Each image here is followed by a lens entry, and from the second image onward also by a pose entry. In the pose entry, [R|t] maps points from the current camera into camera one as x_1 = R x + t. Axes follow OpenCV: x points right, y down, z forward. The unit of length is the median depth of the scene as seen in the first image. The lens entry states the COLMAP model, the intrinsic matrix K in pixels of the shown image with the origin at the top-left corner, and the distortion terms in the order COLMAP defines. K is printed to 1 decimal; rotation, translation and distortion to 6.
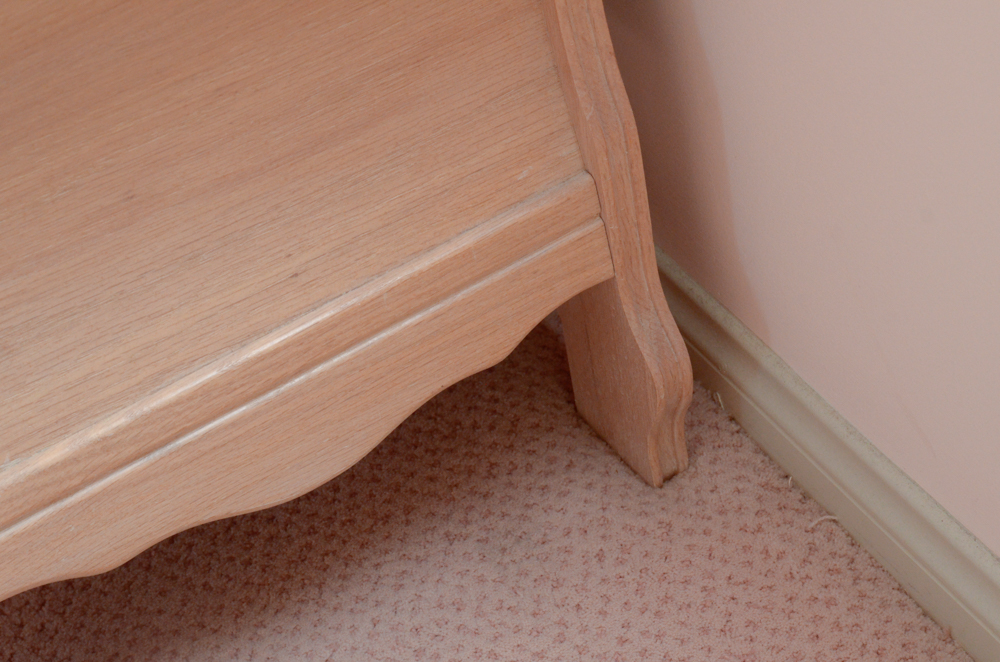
lens RADIAL K [[2211.4, 0, 499.7], [0, 2211.4, 331.1], [0, 0, 1]] dist [0.020993, 0.000000]
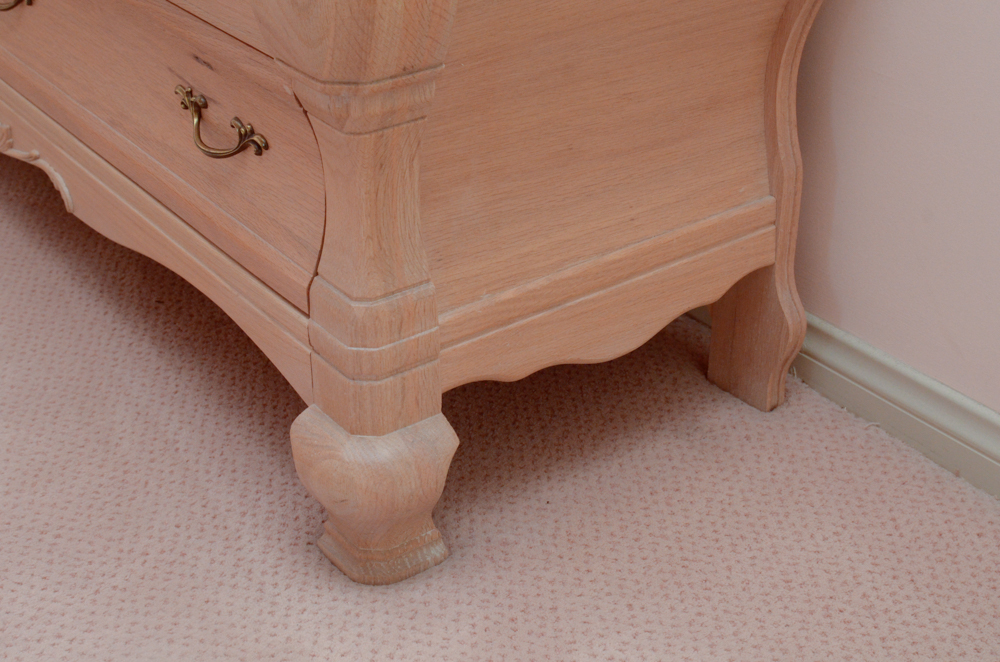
lens RADIAL K [[1580.4, 0, 499.8], [0, 1580.4, 330.5], [0, 0, 1]] dist [-0.048306, 0.000000]
pose [[0.982766, 0.082327, 0.165507, -0.380168], [-0.038017, 0.966225, -0.254879, 0.368579], [-0.180901, 0.244195, 0.952703, -0.154773]]
